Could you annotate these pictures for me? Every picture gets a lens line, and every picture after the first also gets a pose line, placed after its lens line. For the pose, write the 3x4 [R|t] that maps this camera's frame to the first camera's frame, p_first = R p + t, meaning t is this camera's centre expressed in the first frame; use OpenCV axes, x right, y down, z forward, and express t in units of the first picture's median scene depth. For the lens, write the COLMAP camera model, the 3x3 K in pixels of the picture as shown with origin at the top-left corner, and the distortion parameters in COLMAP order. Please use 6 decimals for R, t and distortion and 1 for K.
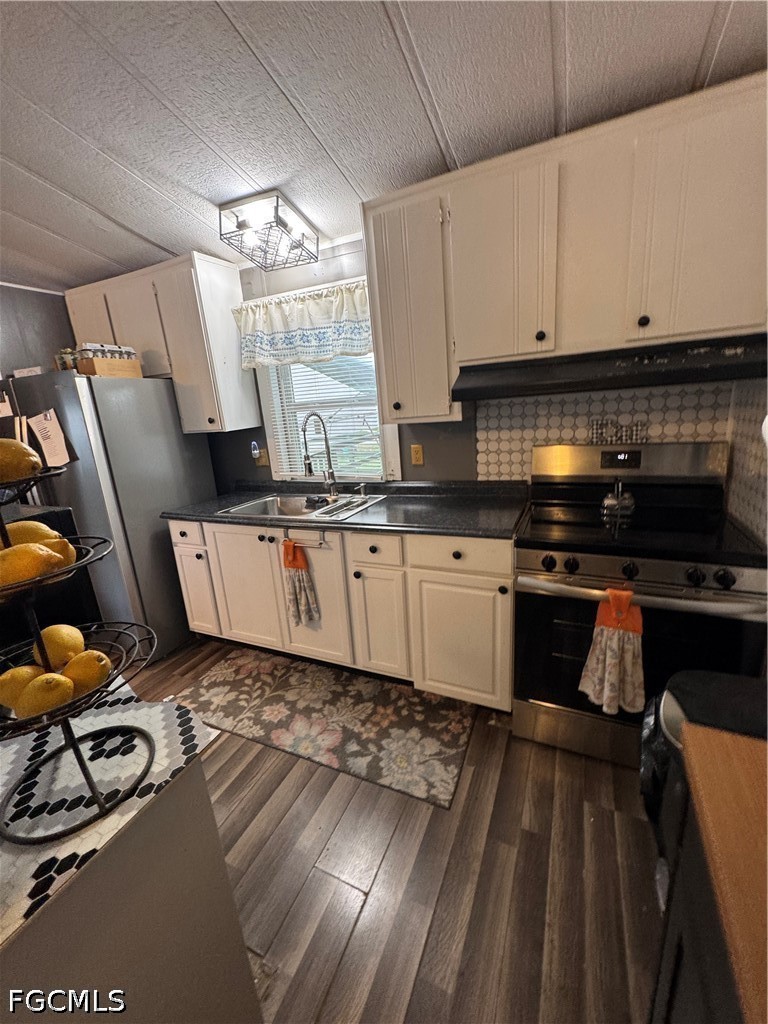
lens RADIAL K [[407.0, 0, 383.2], [0, 407.0, 511.9], [0, 0, 1]] dist [-0.000764, -0.000184]
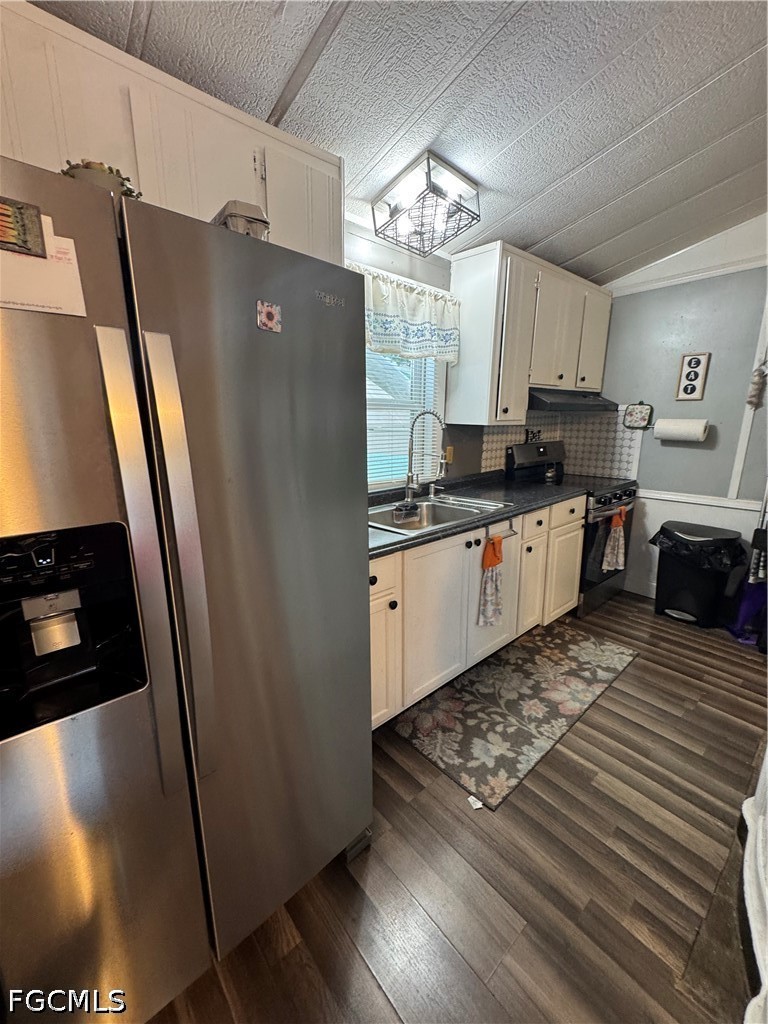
lens RADIAL K [[407.0, 0, 381.3], [0, 407.0, 510.6], [0, 0, 1]] dist [-0.000764, -0.000184]
pose [[0.414831, -0.131544, 0.900340, -1.267732], [0.207147, 0.977164, 0.047325, -0.097996], [-0.886005, 0.166871, 0.432607, 0.839805]]
